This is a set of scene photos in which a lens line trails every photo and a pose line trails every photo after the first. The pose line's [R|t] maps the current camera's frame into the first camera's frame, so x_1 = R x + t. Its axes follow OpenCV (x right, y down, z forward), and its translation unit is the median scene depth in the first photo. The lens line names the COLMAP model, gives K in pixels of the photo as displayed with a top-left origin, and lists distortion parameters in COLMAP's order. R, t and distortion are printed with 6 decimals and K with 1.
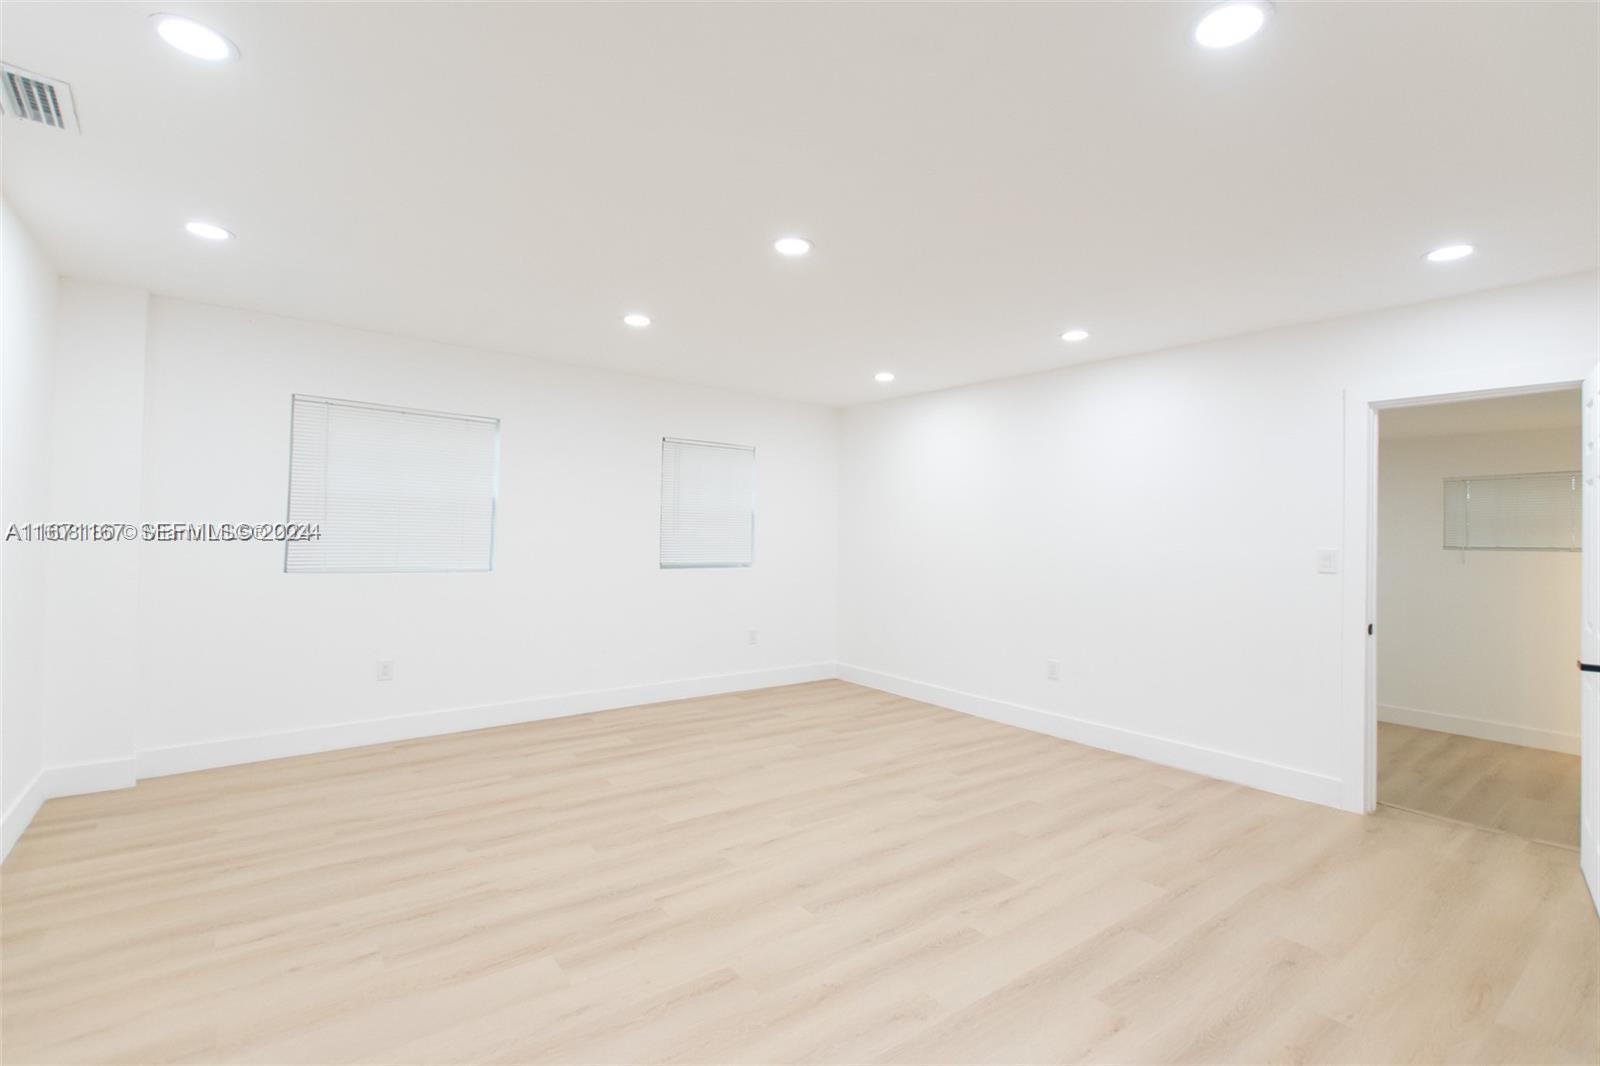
lens RADIAL K [[724.0, 0, 799.2], [0, 724.0, 532.9], [0, 0, 1]] dist [0.013463, -0.003093]
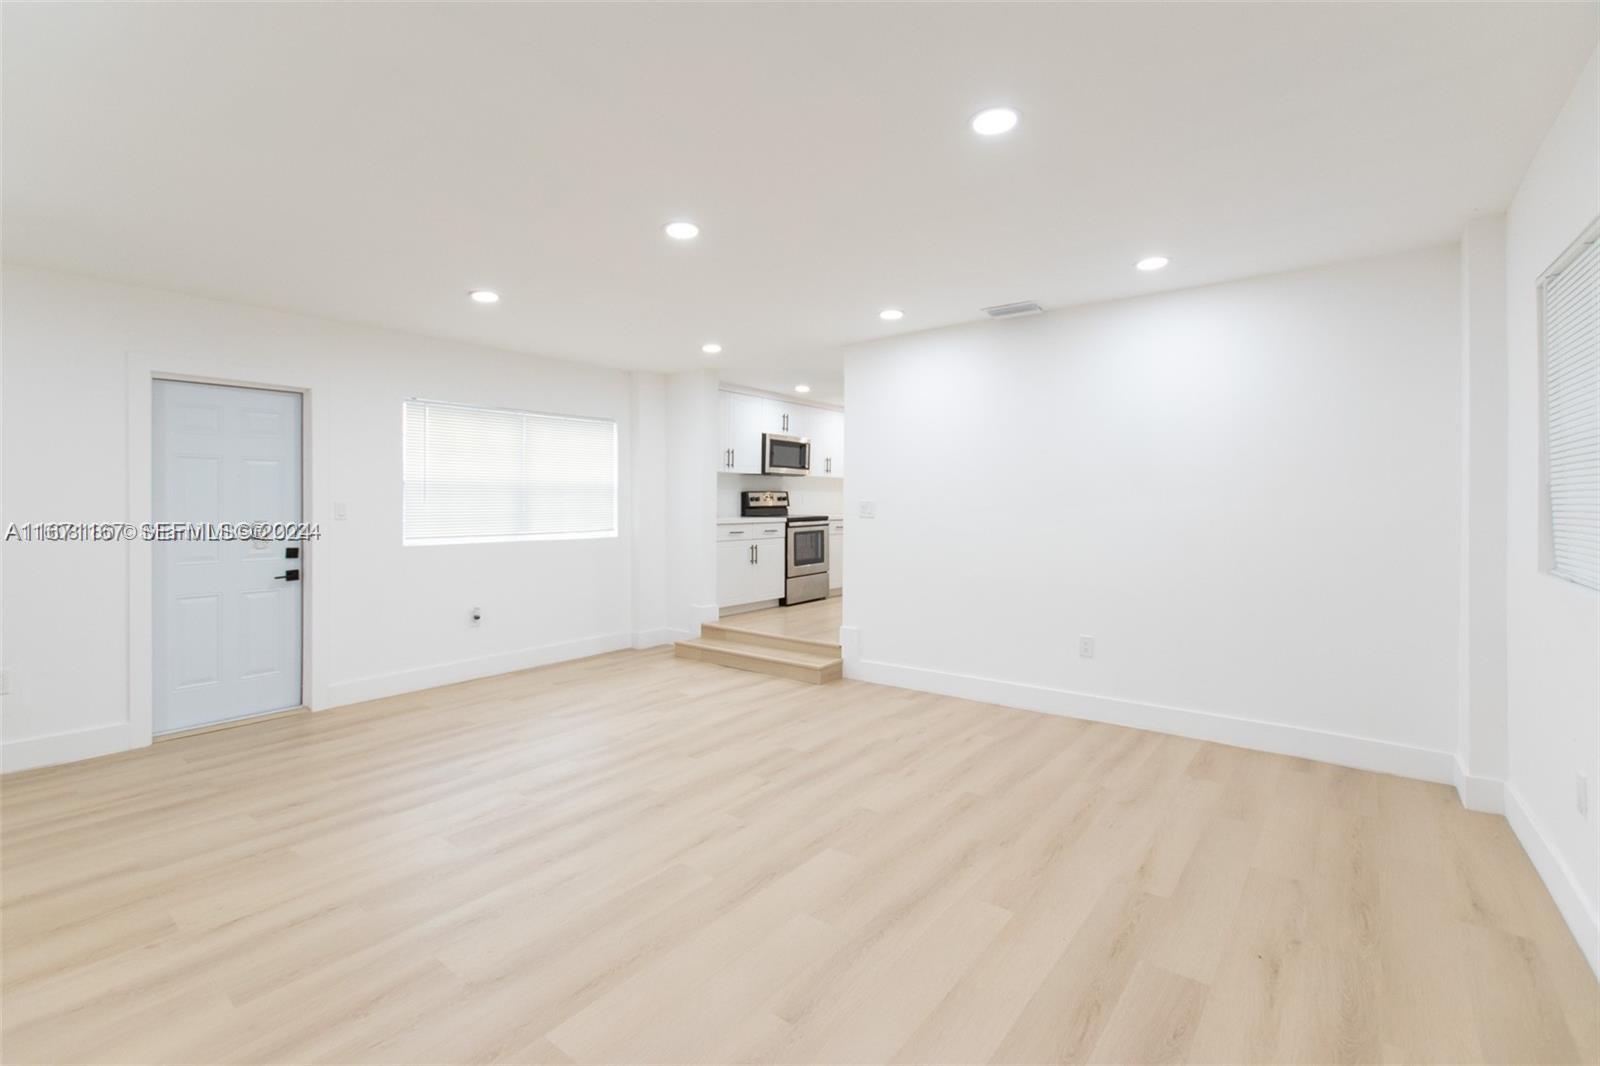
lens RADIAL K [[724.0, 0, 800.4], [0, 724.0, 518.4], [0, 0, 1]] dist [0.013463, -0.003093]
pose [[-0.965964, -0.012293, -0.258385, 0.085579], [-0.014897, 0.999856, 0.008121, 0.014609], [0.258248, 0.011694, -0.966008, 2.030763]]
